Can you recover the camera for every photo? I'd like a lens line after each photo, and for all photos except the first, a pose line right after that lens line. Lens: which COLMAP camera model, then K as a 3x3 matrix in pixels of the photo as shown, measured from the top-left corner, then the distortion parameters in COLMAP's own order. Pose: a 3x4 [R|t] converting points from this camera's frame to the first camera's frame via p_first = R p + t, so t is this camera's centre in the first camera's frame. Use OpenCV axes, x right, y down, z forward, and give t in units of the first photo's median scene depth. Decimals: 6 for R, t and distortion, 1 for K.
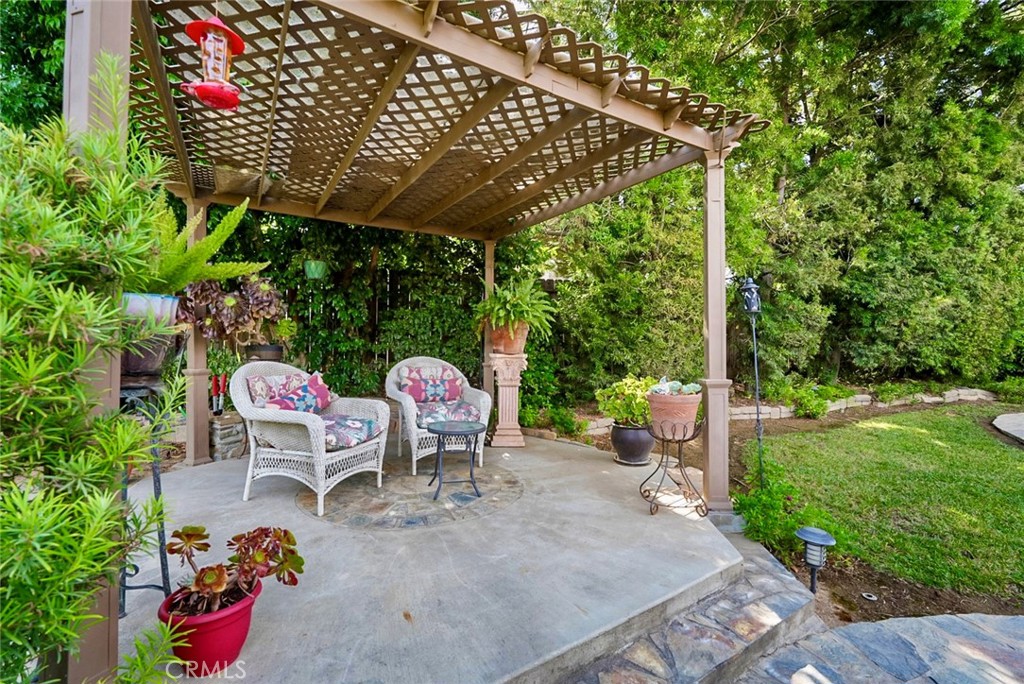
lens RADIAL K [[447.0, 0, 511.4], [0, 447.0, 343.5], [0, 0, 1]] dist [0.000559, 0.001521]
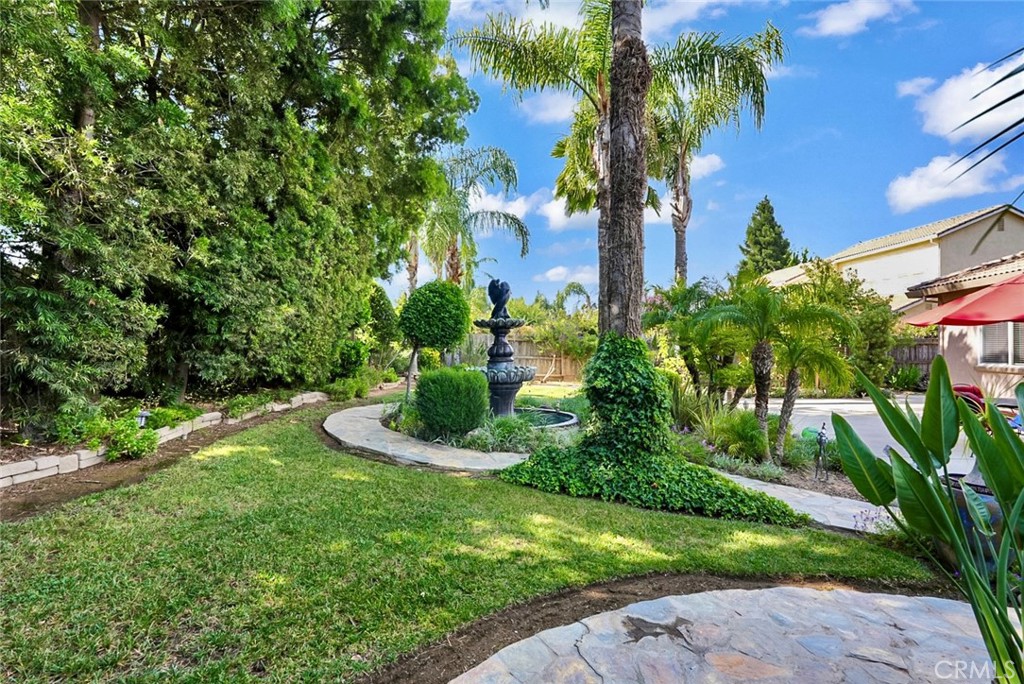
lens RADIAL K [[447.0, 0, 511.4], [0, 447.0, 343.5], [0, 0, 1]] dist [0.000559, 0.001521]
pose [[0.372341, 0.003503, 0.928089, 0.225249], [0.003767, 0.999979, -0.005286, -0.012481], [-0.928088, 0.005464, 0.372320, 0.163182]]
